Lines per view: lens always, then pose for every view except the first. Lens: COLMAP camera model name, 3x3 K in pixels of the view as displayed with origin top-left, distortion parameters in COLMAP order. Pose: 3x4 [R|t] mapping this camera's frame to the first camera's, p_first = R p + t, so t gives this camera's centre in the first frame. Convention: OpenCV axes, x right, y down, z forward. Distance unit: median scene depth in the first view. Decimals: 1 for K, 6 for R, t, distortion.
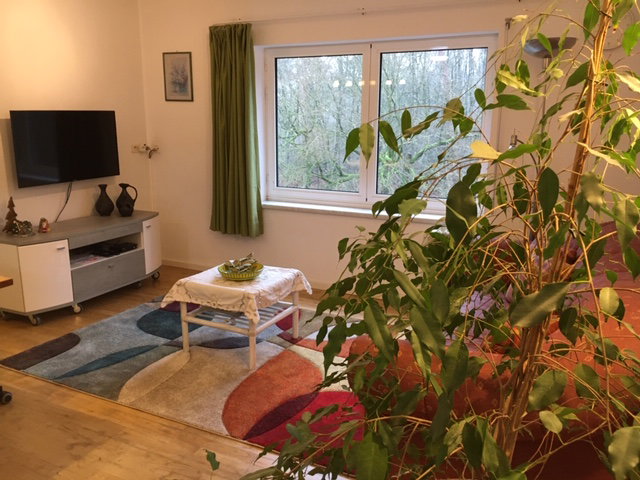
lens RADIAL K [[545.7, 0, 322.4], [0, 545.7, 242.6], [0, 0, 1]] dist [0.085197, -0.106735]
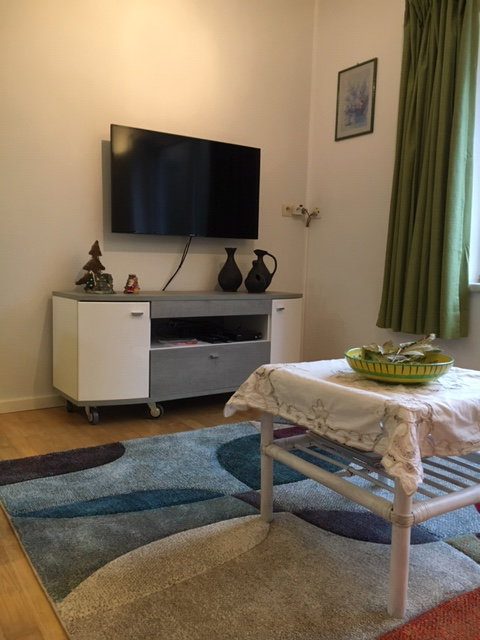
lens RADIAL K [[545.7, 0, 238.8], [0, 545.7, 322.7], [0, 0, 1]] dist [0.085197, -0.106735]
pose [[0.864899, 0.064521, -0.497782, -0.036344], [-0.129278, 0.986882, -0.096704, 0.068743], [0.485013, 0.147992, 0.861894, 0.486859]]
